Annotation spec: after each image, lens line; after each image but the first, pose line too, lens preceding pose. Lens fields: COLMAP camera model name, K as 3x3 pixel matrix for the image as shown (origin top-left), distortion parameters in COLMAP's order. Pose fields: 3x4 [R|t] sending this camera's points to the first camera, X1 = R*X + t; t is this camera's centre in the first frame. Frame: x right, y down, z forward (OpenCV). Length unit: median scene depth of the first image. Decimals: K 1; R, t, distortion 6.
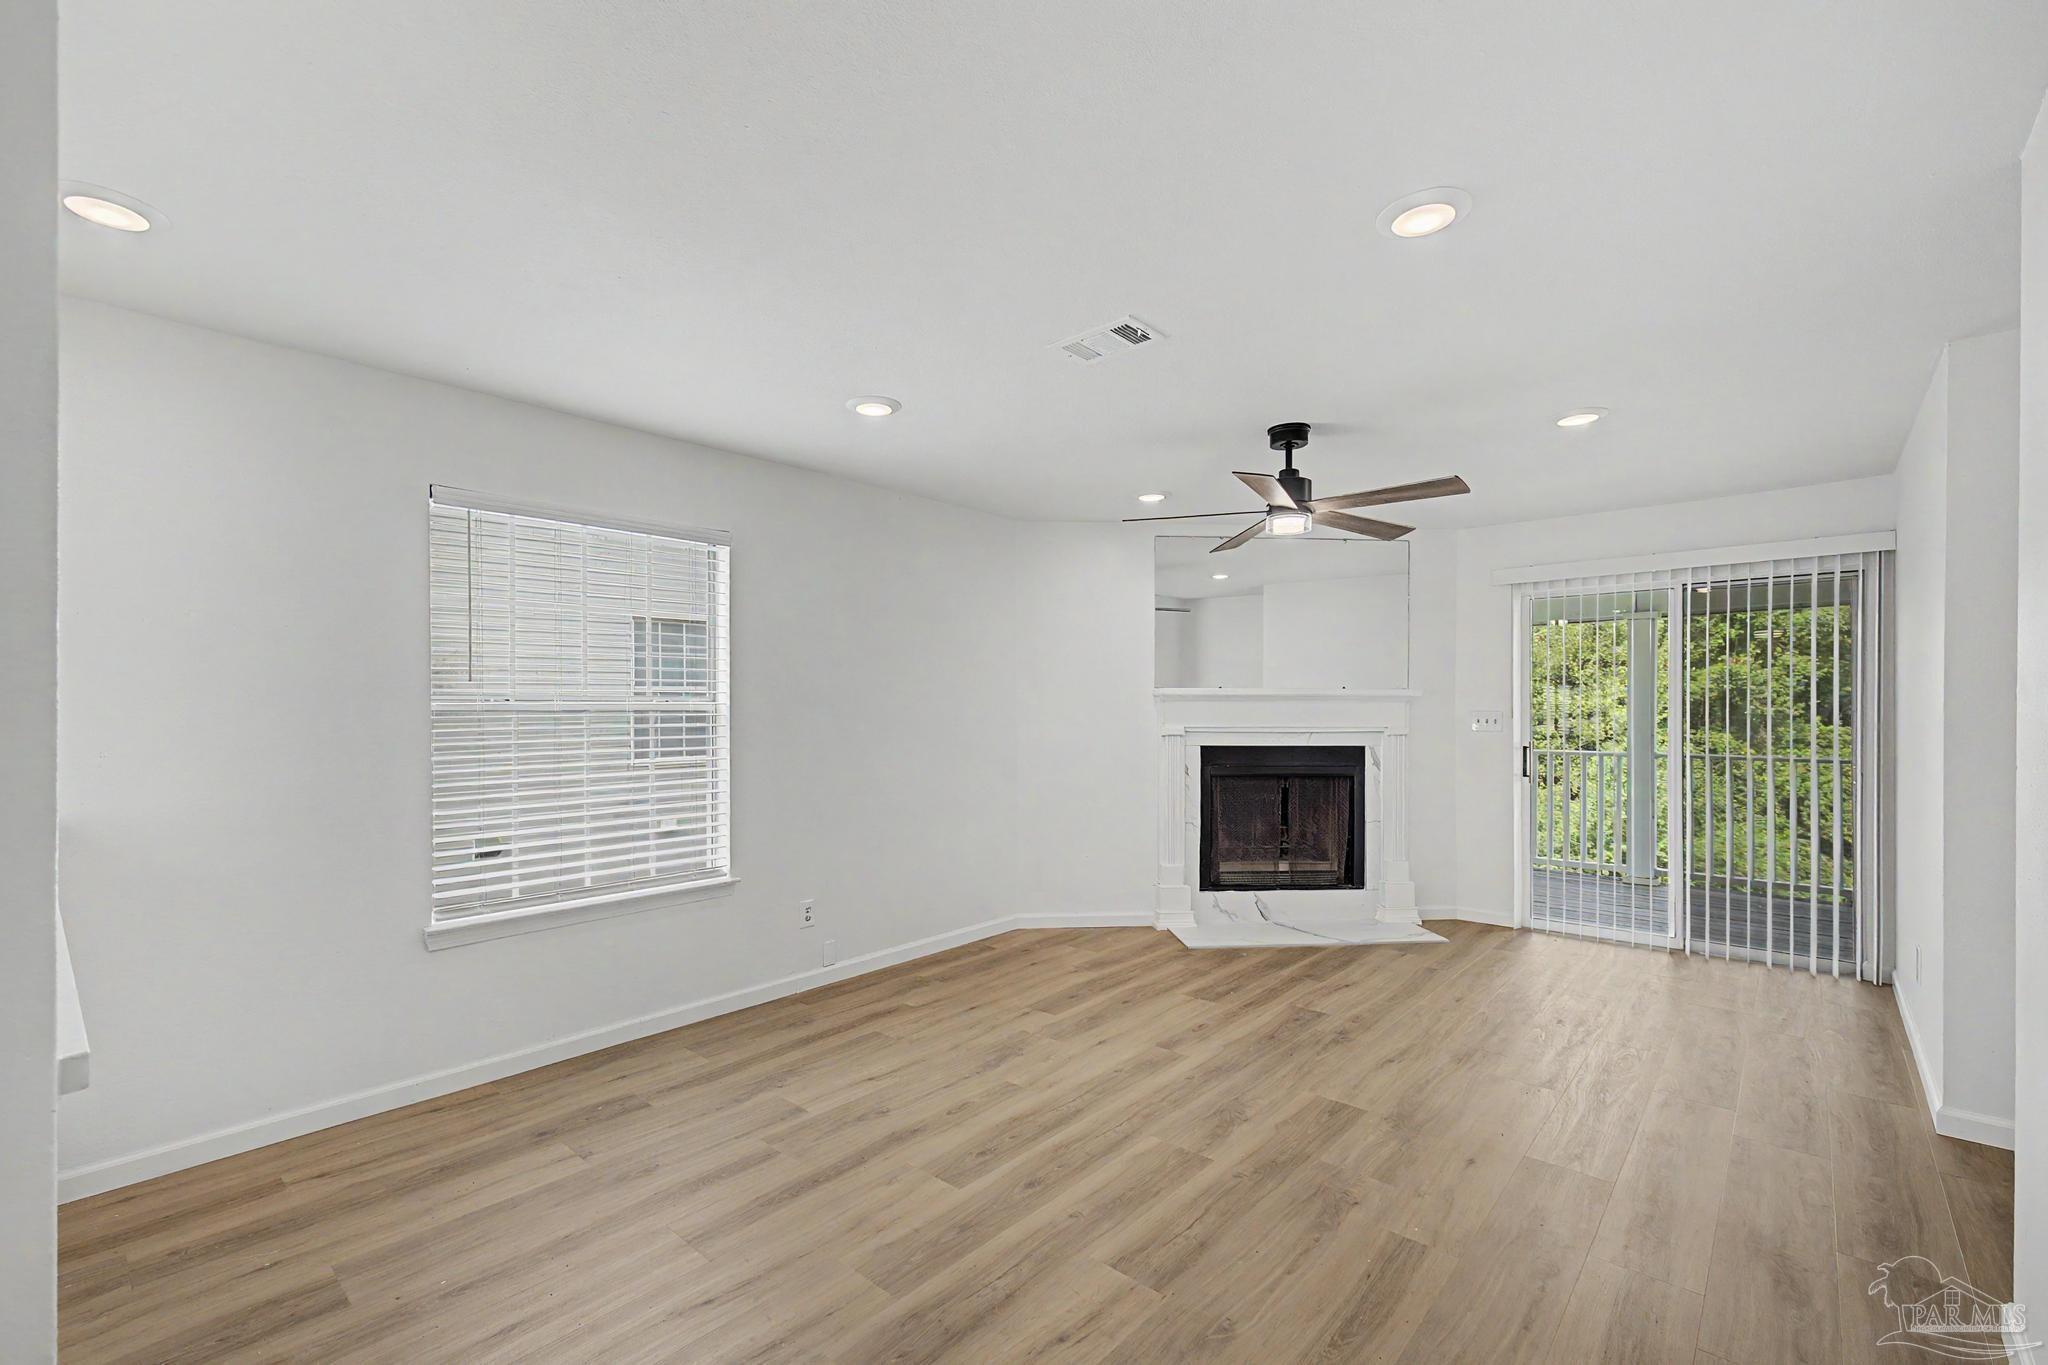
lens RADIAL K [[869.3, 0, 1015.2], [0, 869.3, 709.8], [0, 0, 1]] dist [0.006610, -0.000882]
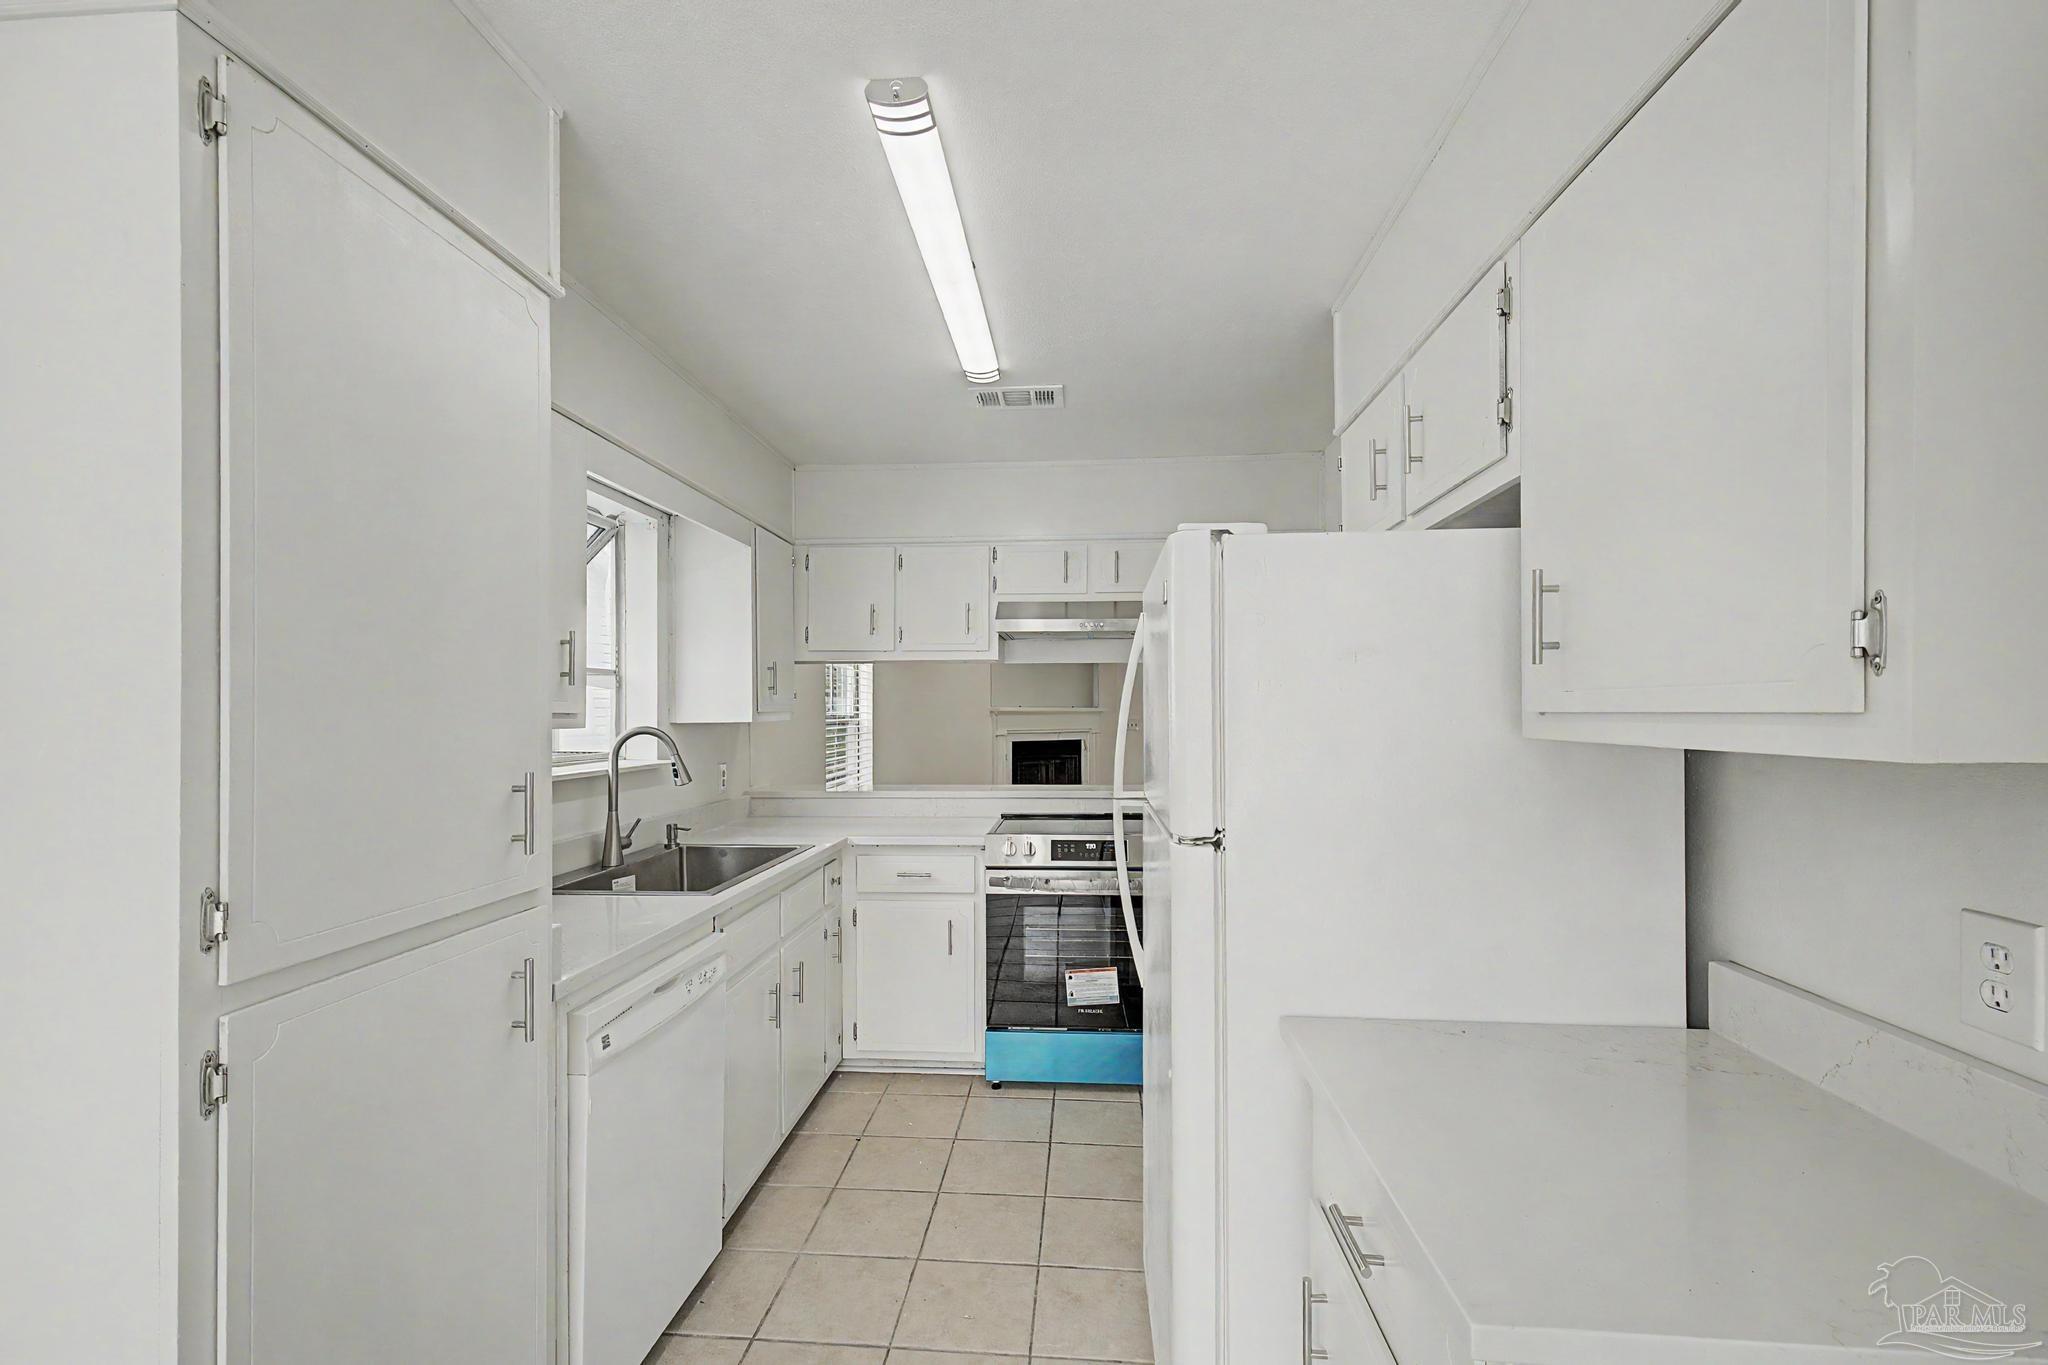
lens RADIAL K [[869.3, 0, 1021.2], [0, 869.3, 699.9], [0, 0, 1]] dist [0.006610, -0.000882]
pose [[0.792622, 0.011323, 0.609609, -1.024901], [-0.002762, 0.999884, -0.014981, -0.017696], [-0.609707, 0.010191, 0.792561, -0.433537]]
